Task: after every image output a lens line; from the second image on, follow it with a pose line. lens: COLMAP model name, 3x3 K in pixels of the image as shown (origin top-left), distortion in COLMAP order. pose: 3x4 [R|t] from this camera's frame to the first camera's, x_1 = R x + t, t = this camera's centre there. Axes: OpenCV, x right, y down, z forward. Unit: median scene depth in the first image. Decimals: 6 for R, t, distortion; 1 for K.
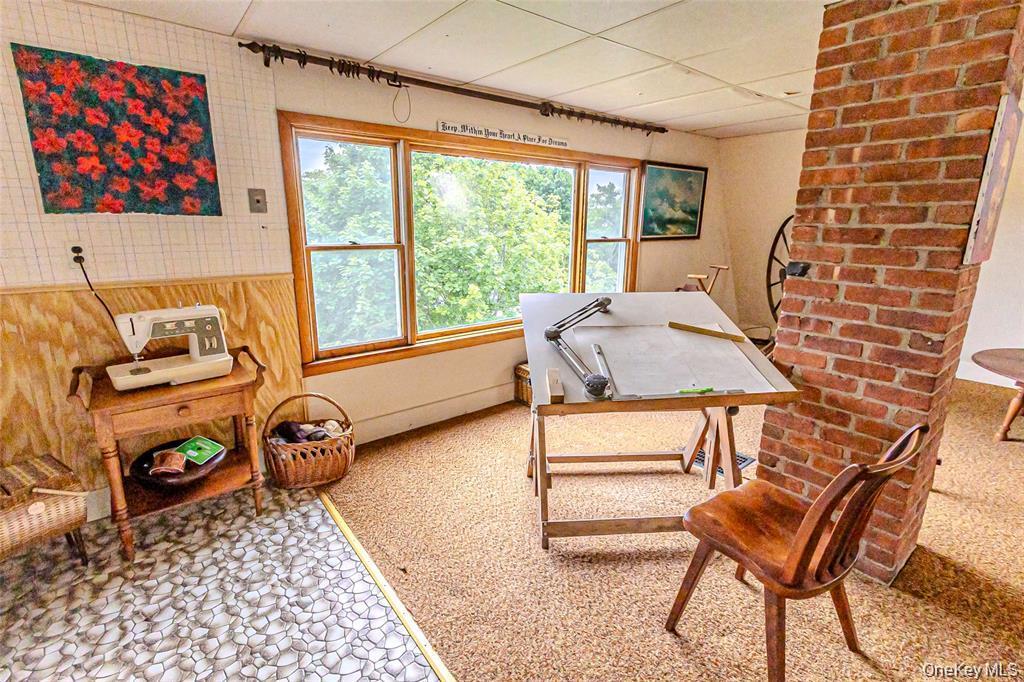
lens RADIAL K [[476.4, 0, 509.6], [0, 476.4, 325.7], [0, 0, 1]] dist [0.003761, -0.000800]
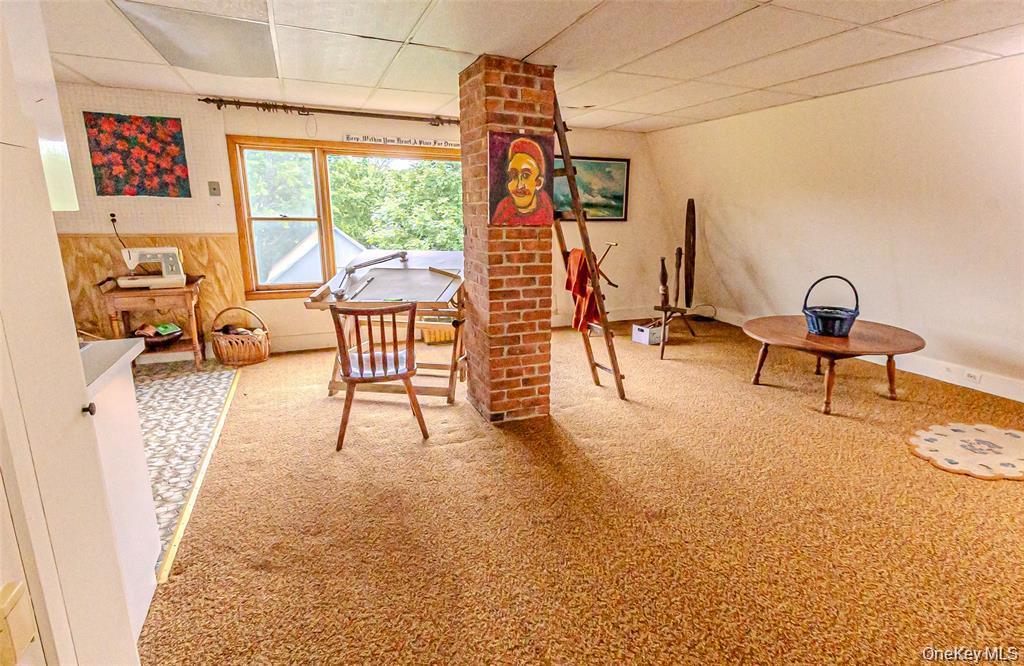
lens RADIAL K [[502.9, 0, 514.1], [0, 502.9, 317.1], [0, 0, 1]] dist [0.004062, 0.000529]
pose [[0.975158, 0.052496, -0.215201, 1.003388], [-0.053417, 0.998571, 0.001534, 0.143276], [0.214974, 0.010000, 0.976568, -0.551306]]
